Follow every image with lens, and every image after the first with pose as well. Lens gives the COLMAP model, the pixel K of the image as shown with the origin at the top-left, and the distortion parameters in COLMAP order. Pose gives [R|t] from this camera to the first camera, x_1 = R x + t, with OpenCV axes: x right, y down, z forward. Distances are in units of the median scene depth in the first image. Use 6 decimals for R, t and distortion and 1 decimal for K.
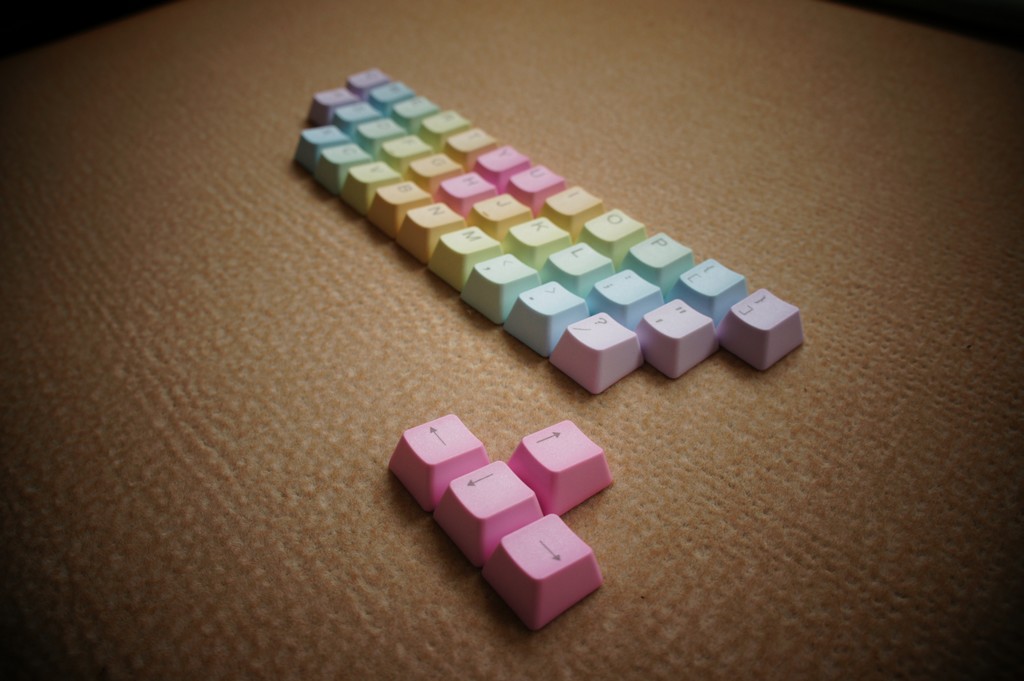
lens RADIAL K [[820.4, 0, 509.6], [0, 820.4, 339.9], [0, 0, 1]] dist [-0.155507, 0.024036]
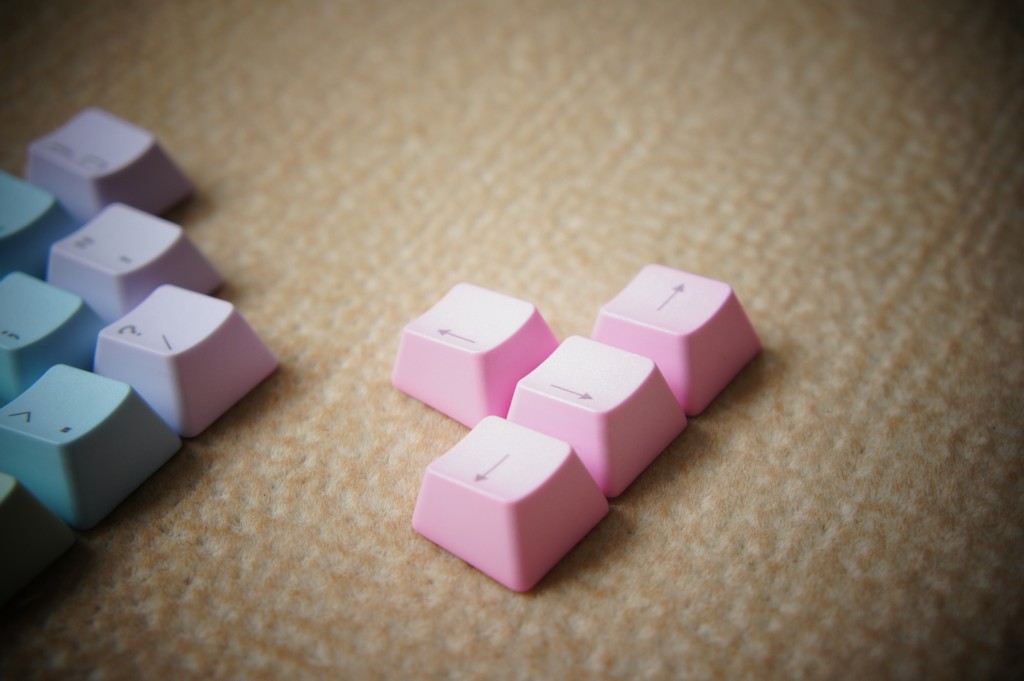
lens RADIAL K [[1615.7, 0, 520.8], [0, 1615.7, 359.6], [0, 0, 1]] dist [0.192056, 0.000000]
pose [[-0.287235, -0.594802, 0.750804, -0.680593], [0.641491, 0.462639, 0.611927, -0.445744], [-0.711326, 0.657401, 0.248674, 0.537698]]
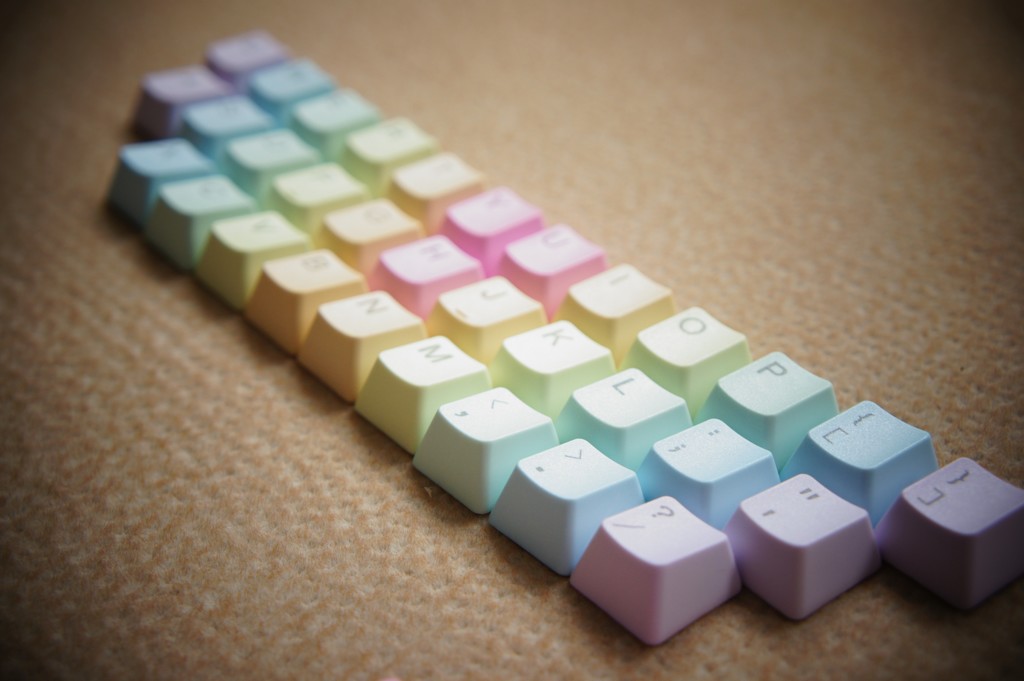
lens RADIAL K [[1615.7, 0, 516.2], [0, 1615.7, 341.1], [0, 0, 1]] dist [0.192056, 0.000000]
pose [[0.999918, 0.012402, 0.003095, 0.005771], [-0.011947, 0.992857, -0.118710, -0.005451], [-0.004545, 0.118663, 0.992924, -0.103428]]
